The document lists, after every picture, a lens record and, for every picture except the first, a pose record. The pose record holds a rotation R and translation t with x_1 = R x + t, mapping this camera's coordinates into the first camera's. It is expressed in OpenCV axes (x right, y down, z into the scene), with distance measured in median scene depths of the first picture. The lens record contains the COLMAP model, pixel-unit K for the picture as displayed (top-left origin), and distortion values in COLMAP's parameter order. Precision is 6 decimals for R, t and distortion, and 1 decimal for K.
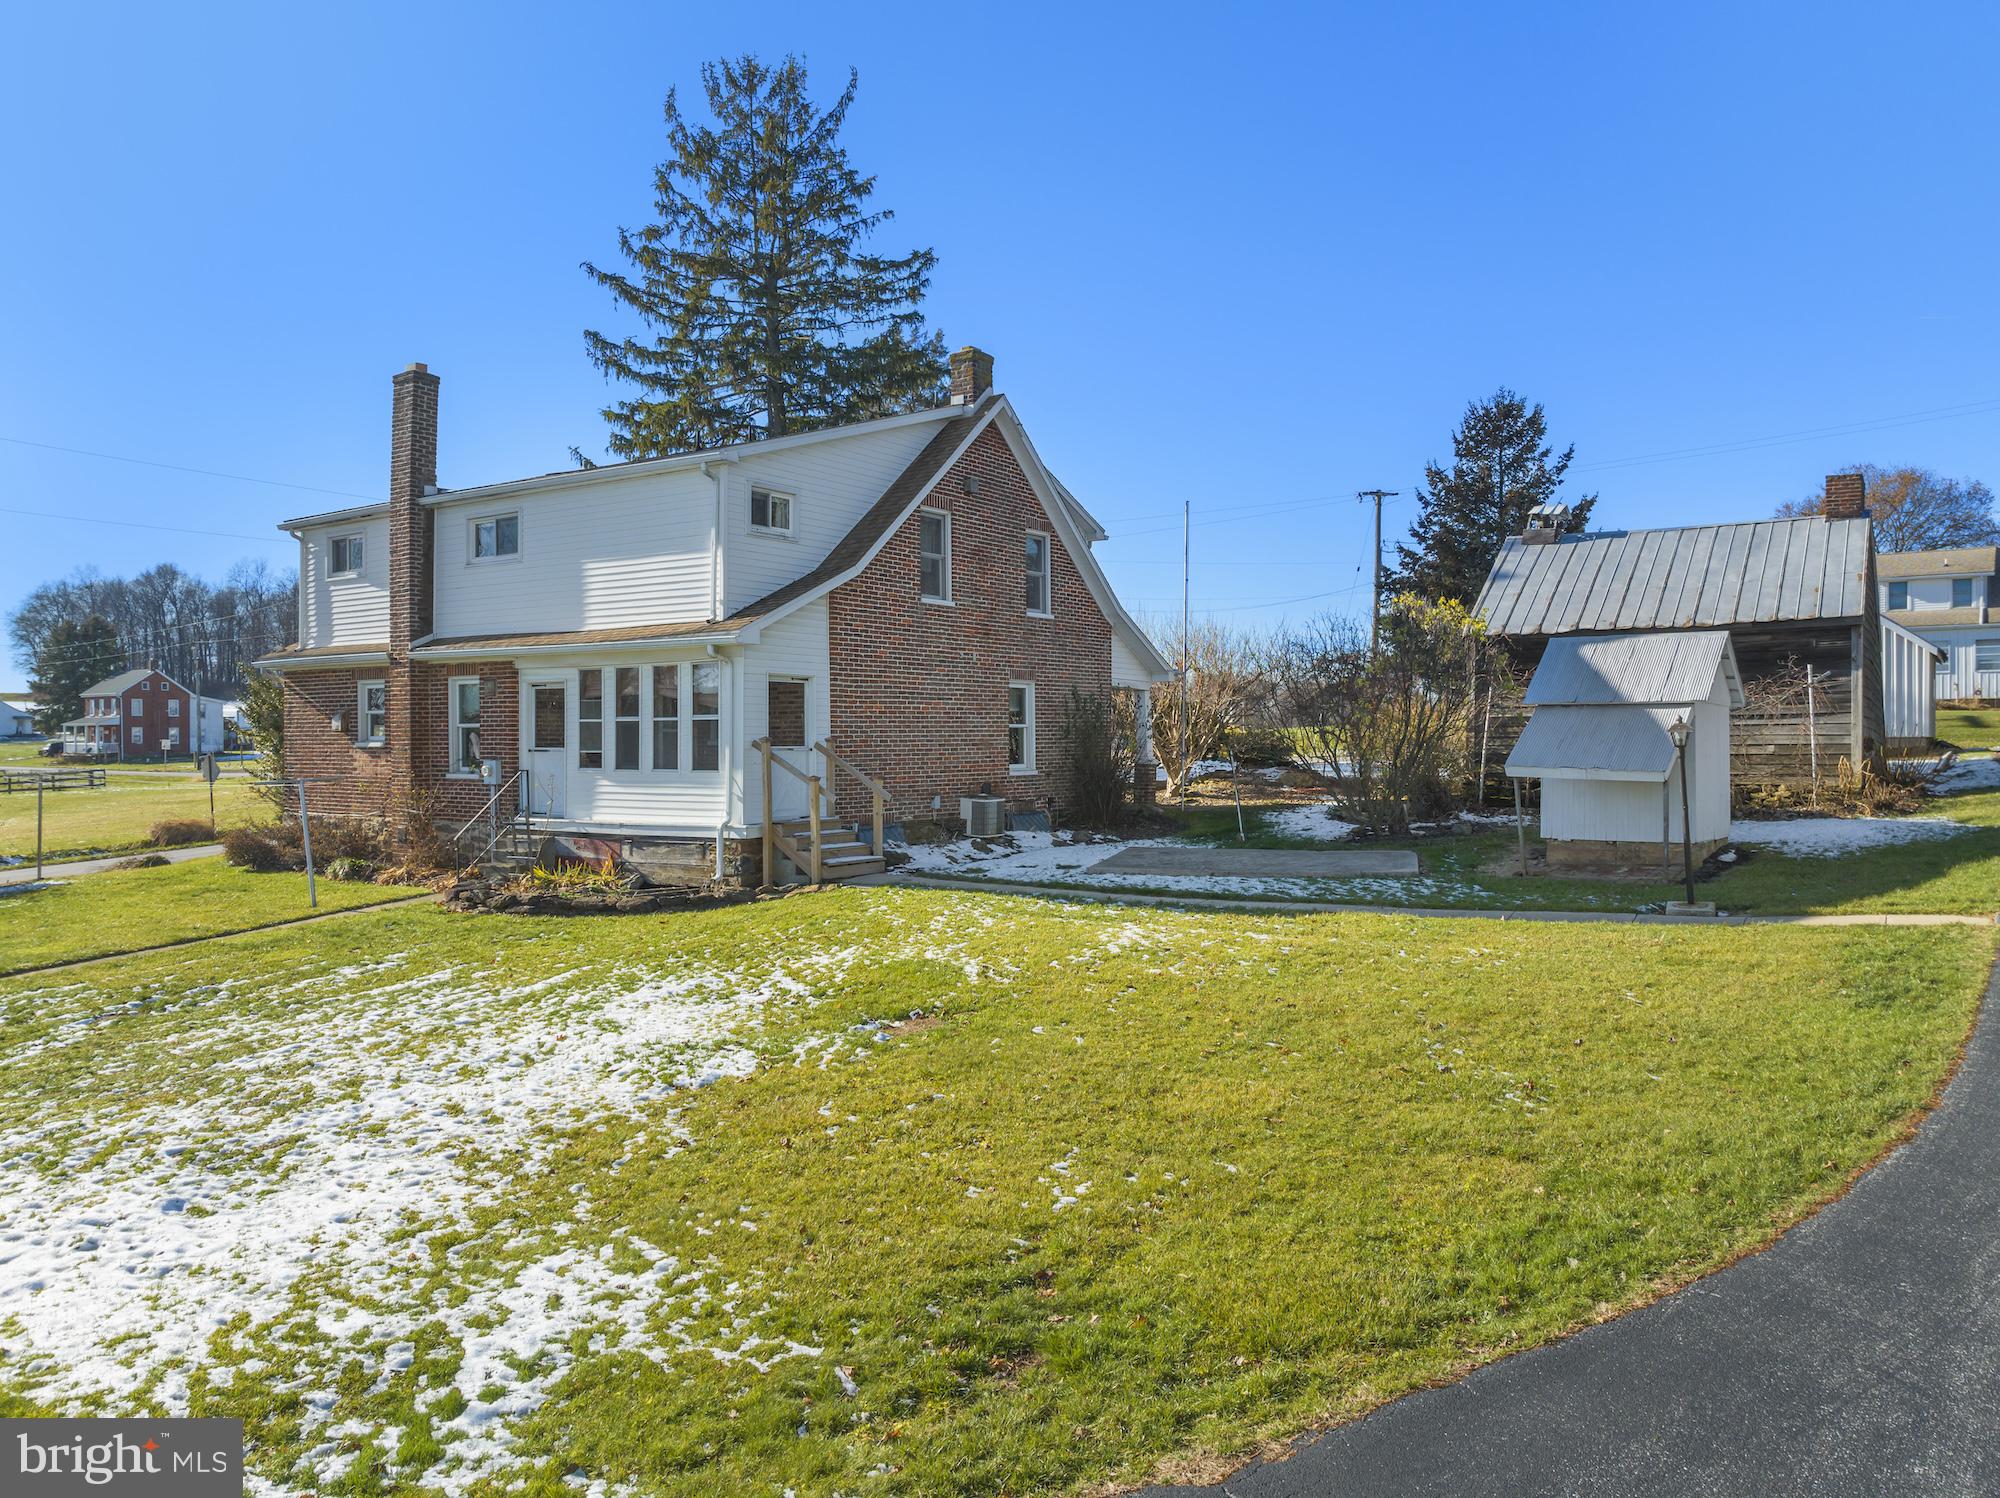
lens RADIAL K [[1413.4, 0, 992.2], [0, 1413.4, 755.2], [0, 0, 1]] dist [-0.034419, 0.000187]
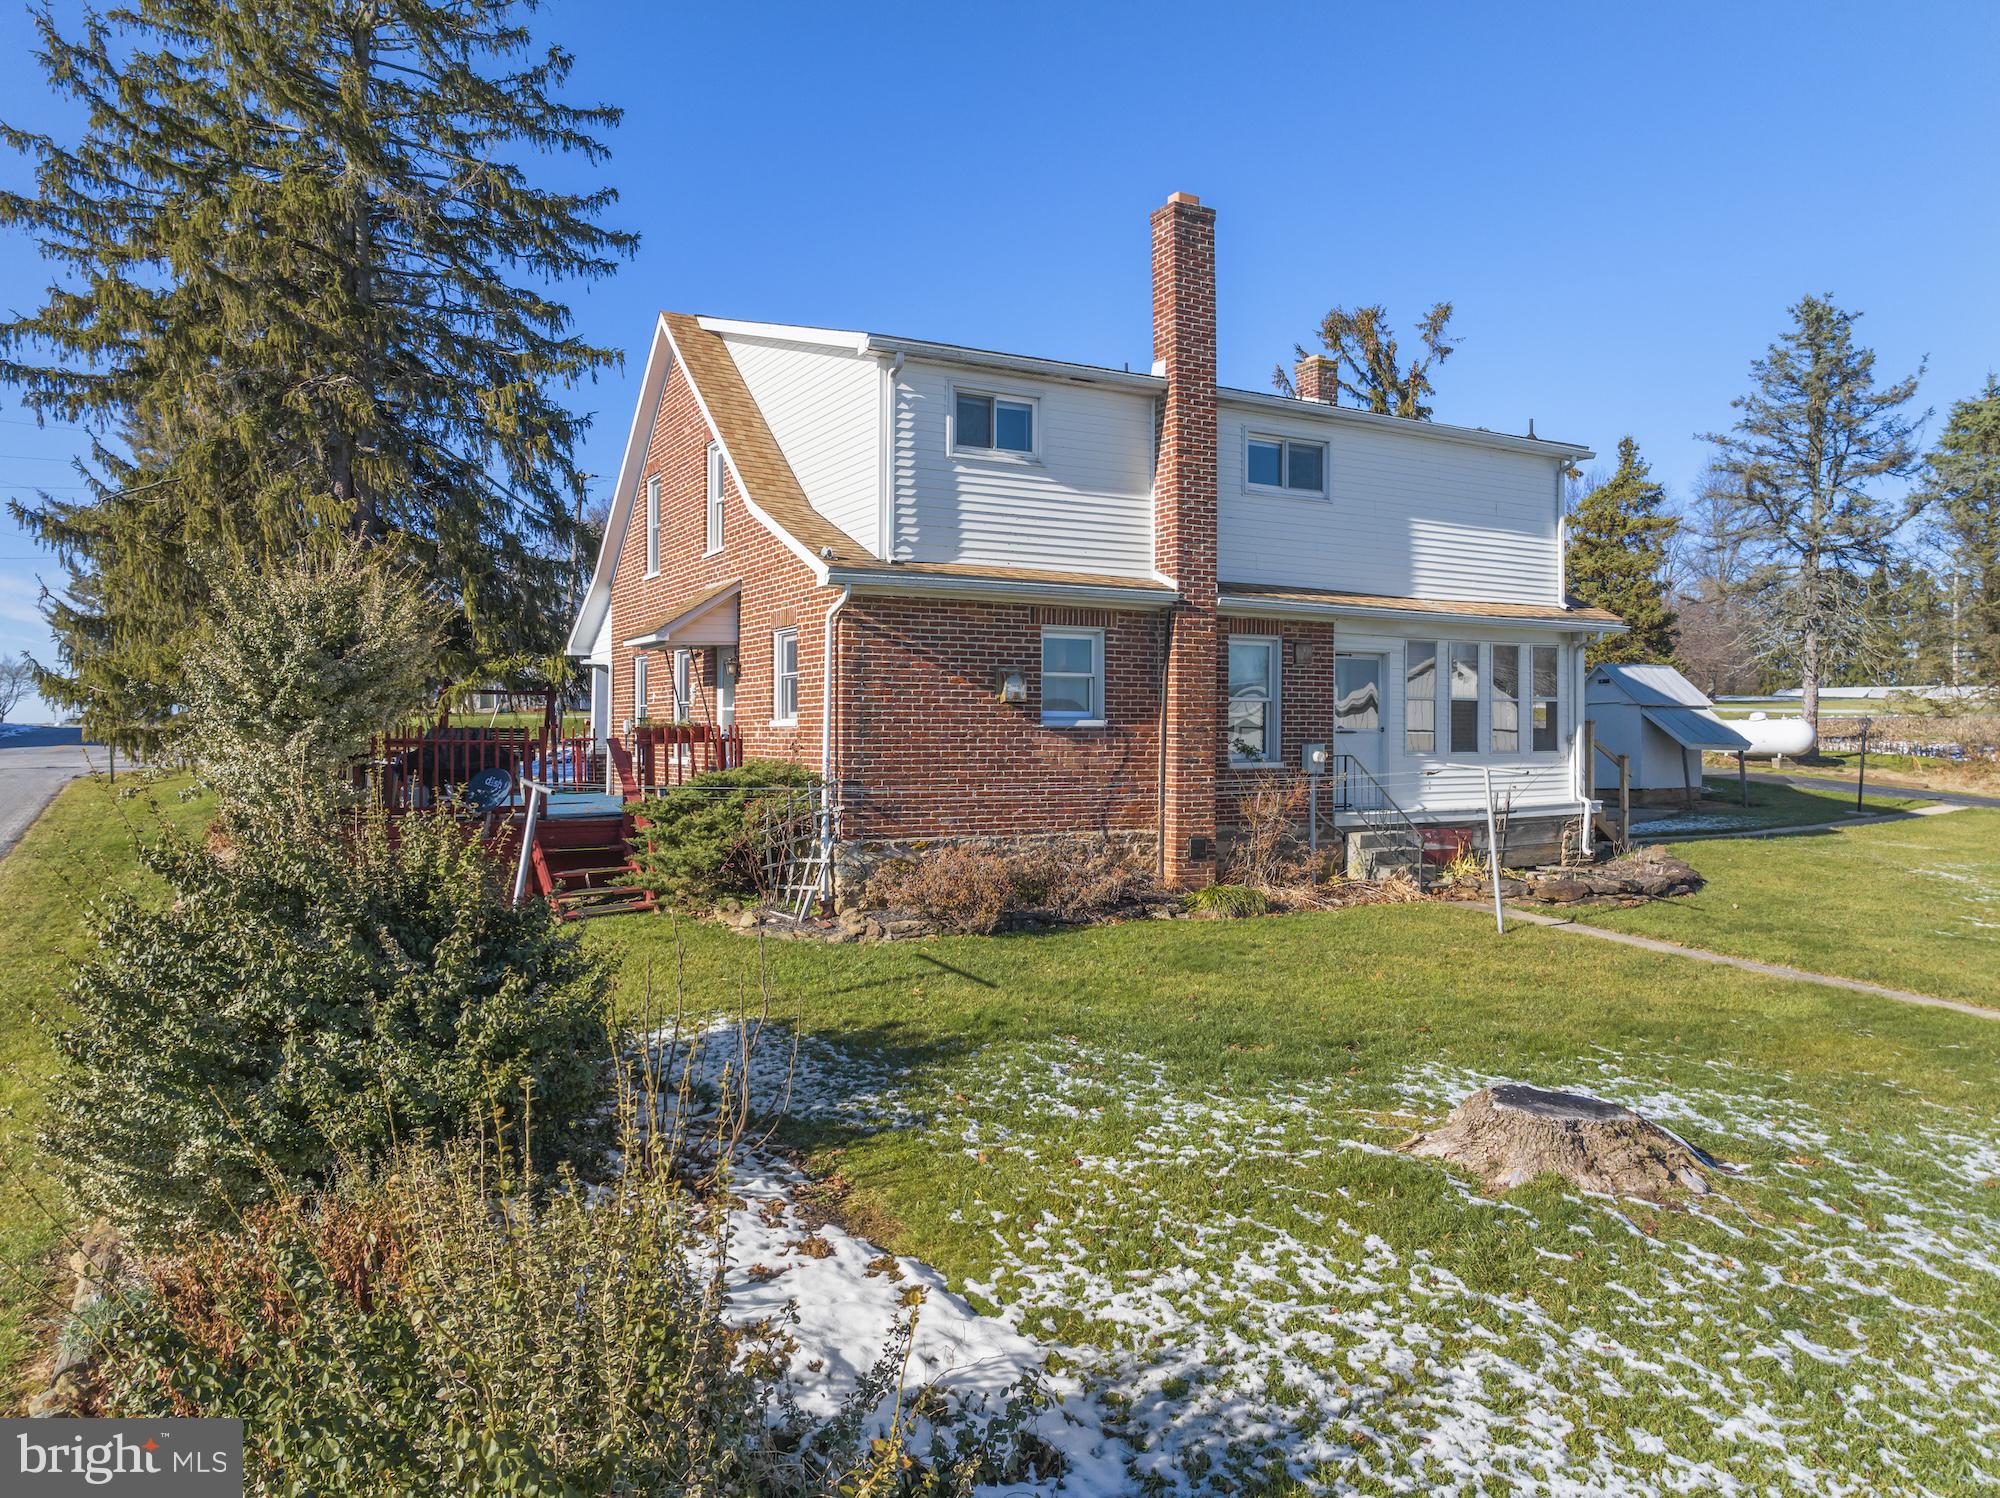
lens RADIAL K [[1413.4, 0, 1000.6], [0, 1413.4, 738.7], [0, 0, 1]] dist [-0.034419, 0.000187]
pose [[0.450890, 0.000267, 0.892579, -1.210322], [0.006956, 0.999969, -0.003813, 0.002735], [-0.892552, 0.007928, 0.450874, 0.833289]]
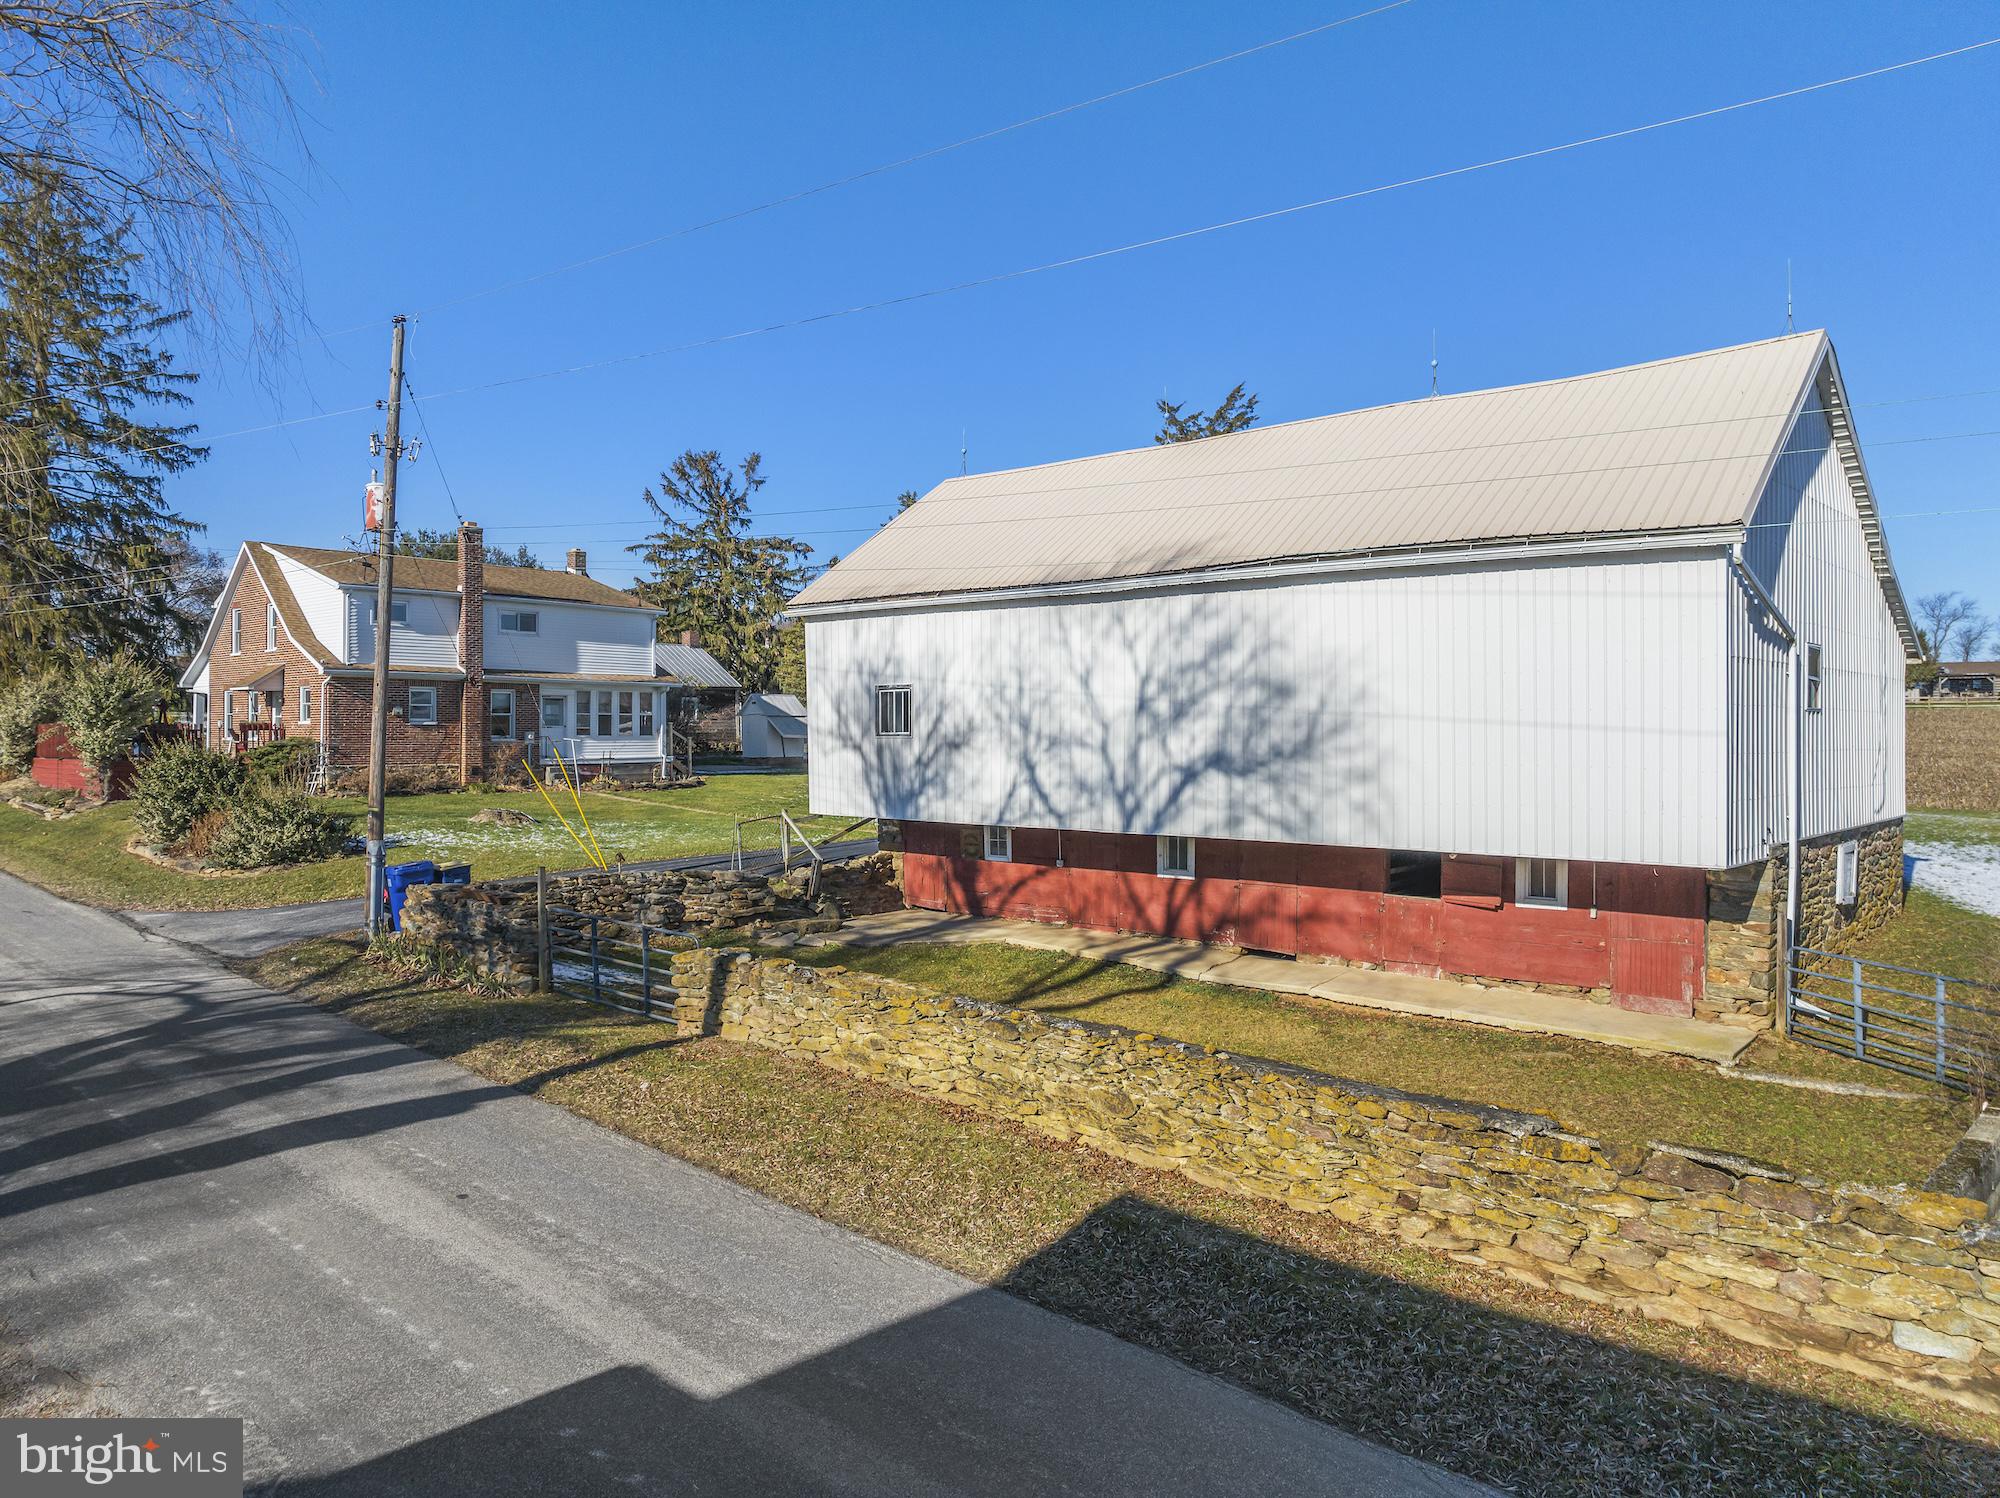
lens RADIAL K [[1413.4, 0, 993.9], [0, 1413.4, 739.2], [0, 0, 1]] dist [-0.034419, 0.000187]
pose [[0.143478, 0.000208, 0.989653, -2.403923], [0.006525, 0.999978, -0.001156, 0.022511], [-0.989632, 0.006624, 0.143474, 0.033163]]
